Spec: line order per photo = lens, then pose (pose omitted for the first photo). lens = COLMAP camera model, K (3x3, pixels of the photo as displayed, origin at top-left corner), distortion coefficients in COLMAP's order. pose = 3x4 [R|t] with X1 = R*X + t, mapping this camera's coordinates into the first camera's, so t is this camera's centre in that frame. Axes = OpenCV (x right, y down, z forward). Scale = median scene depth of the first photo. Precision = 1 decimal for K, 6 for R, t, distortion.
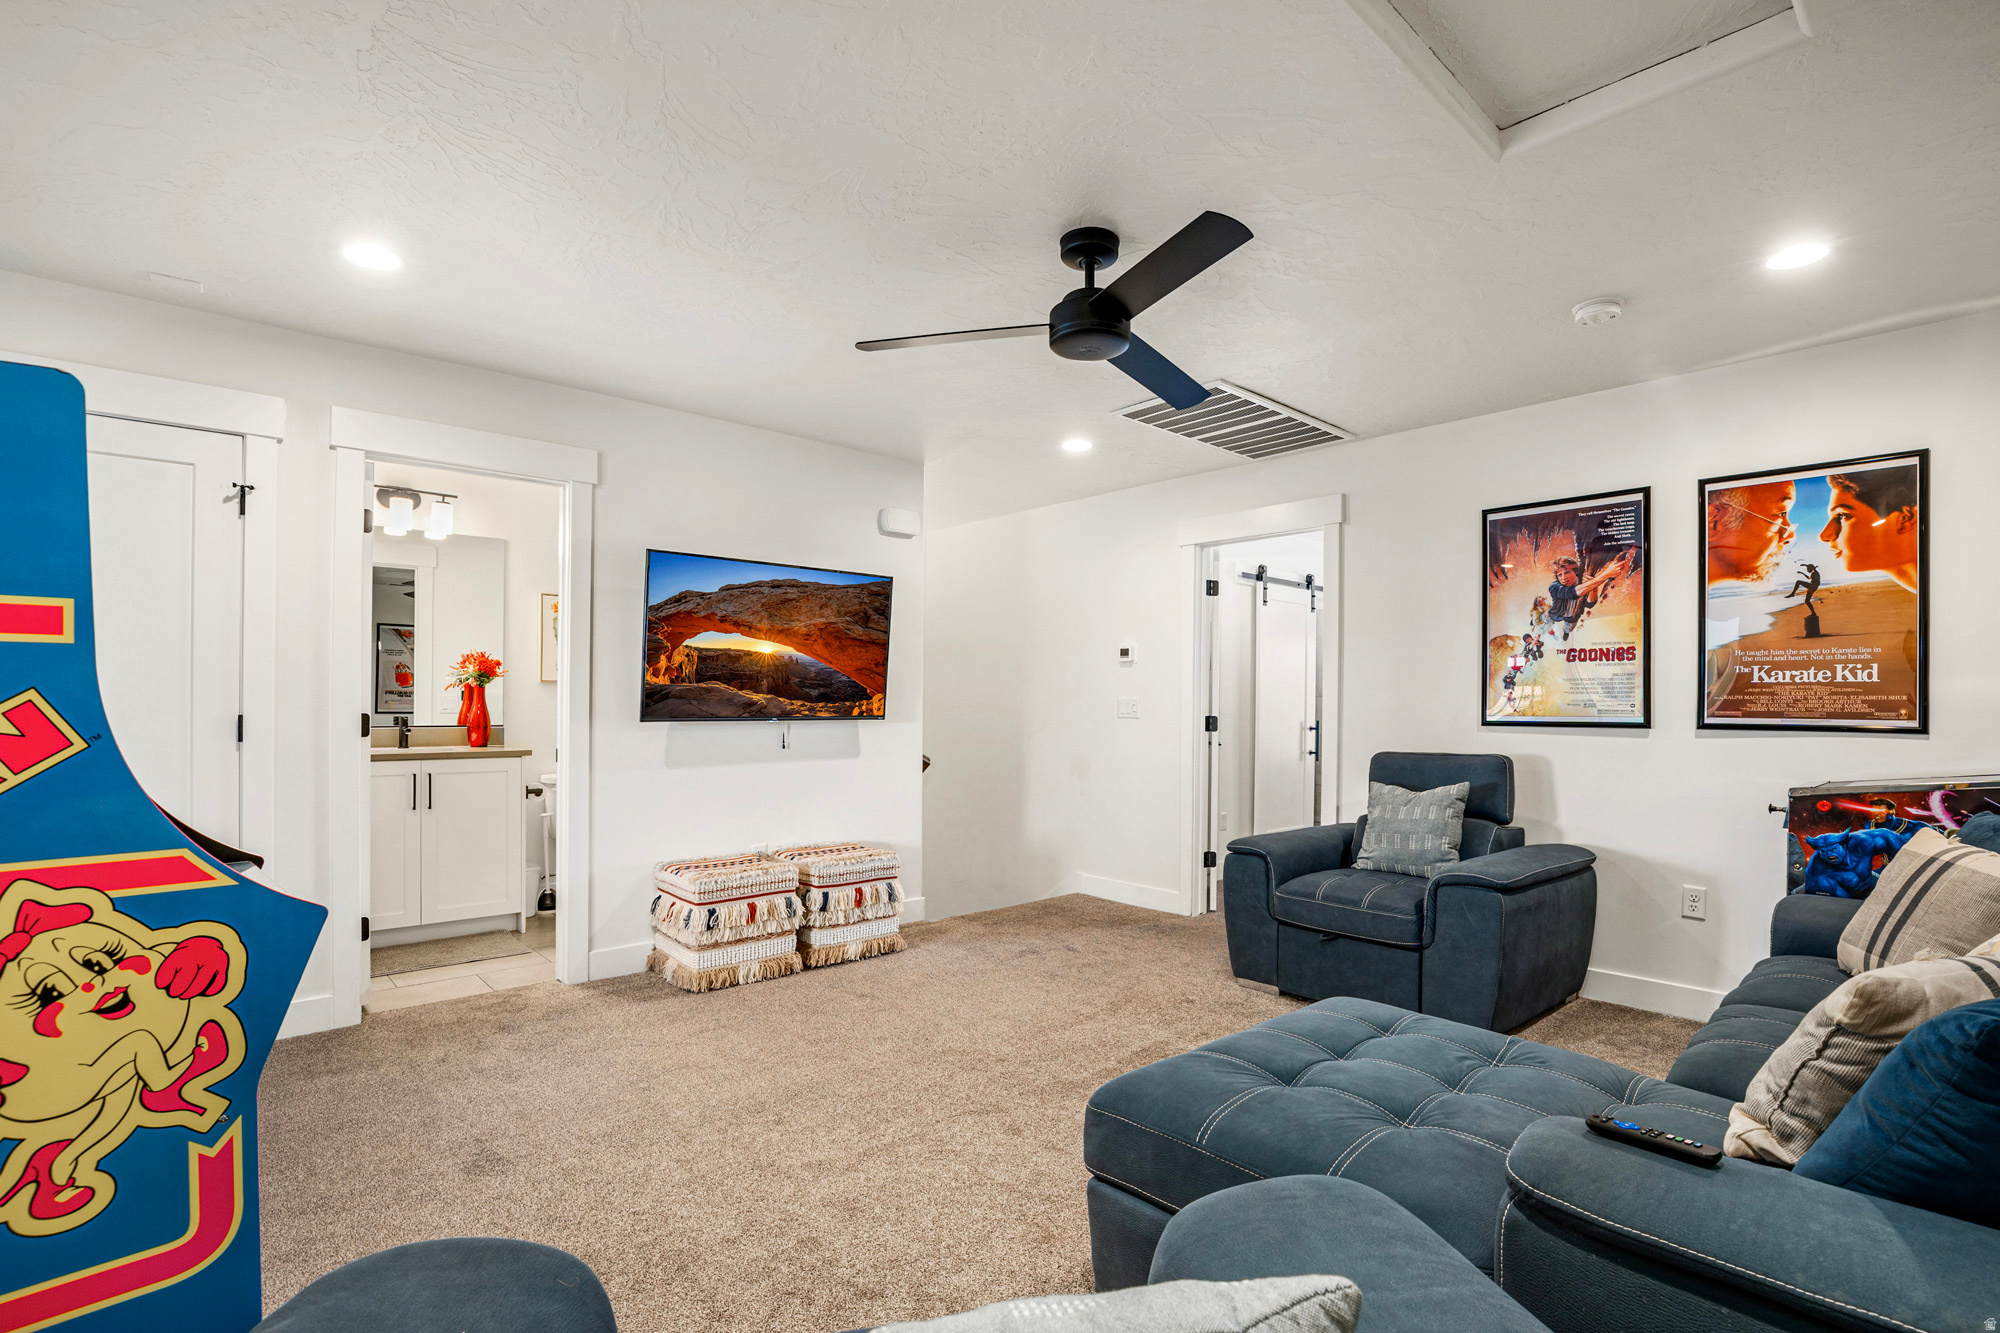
lens RADIAL K [[935.5, 0, 988.2], [0, 935.5, 694.4], [0, 0, 1]] dist [-0.033777, -0.000100]
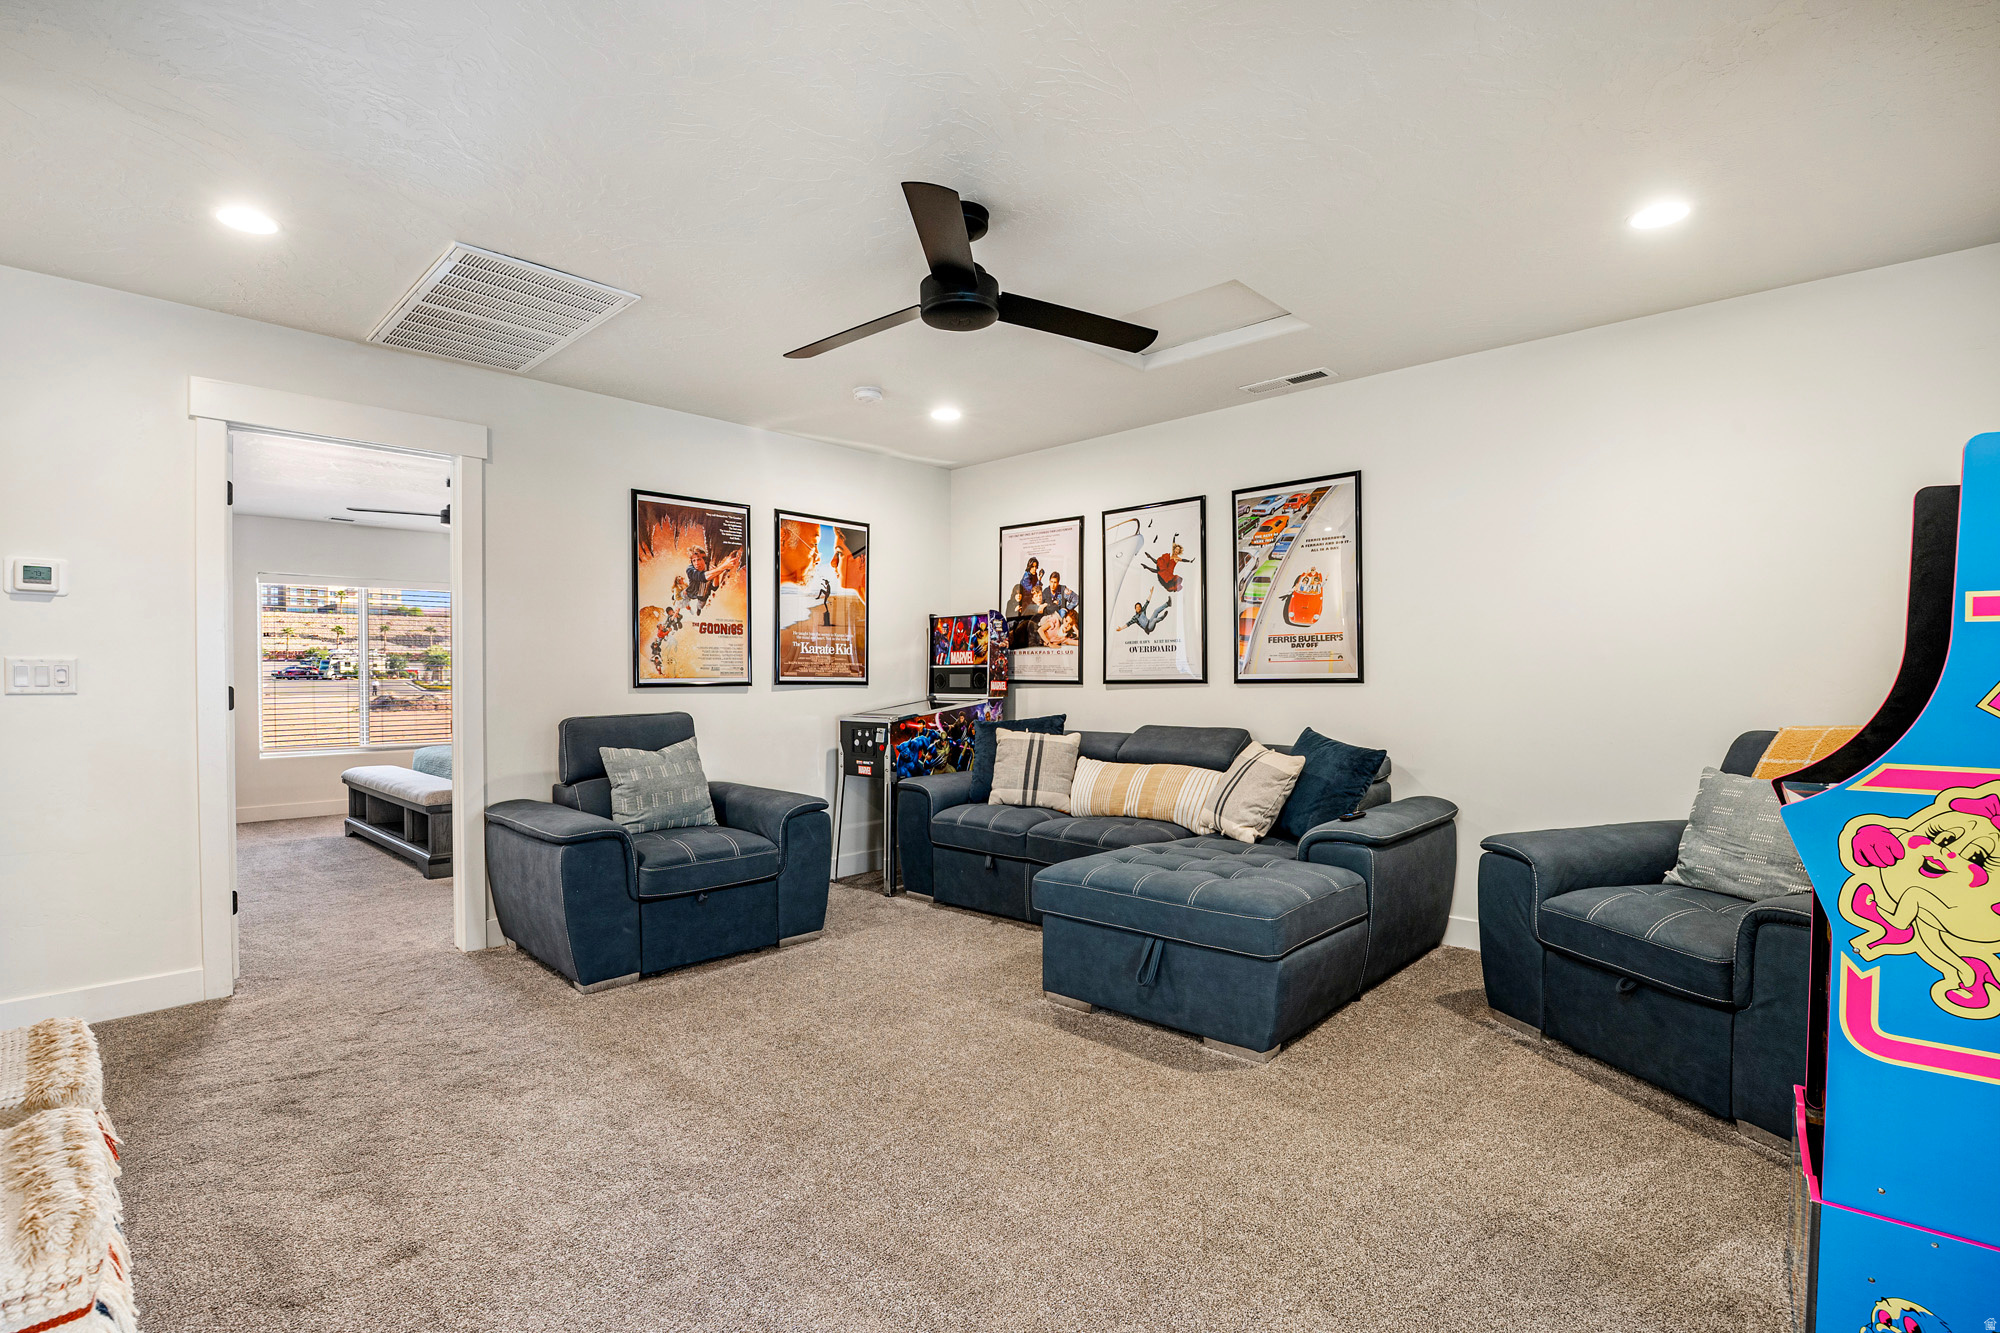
lens RADIAL K [[935.5, 0, 1011.7], [0, 935.5, 678.5], [0, 0, 1]] dist [-0.033777, -0.000100]
pose [[-0.112138, -0.013673, 0.993599, -0.667566], [-0.011438, 0.999857, 0.012469, 0.004826], [-0.993627, -0.009967, -0.112278, 0.756288]]
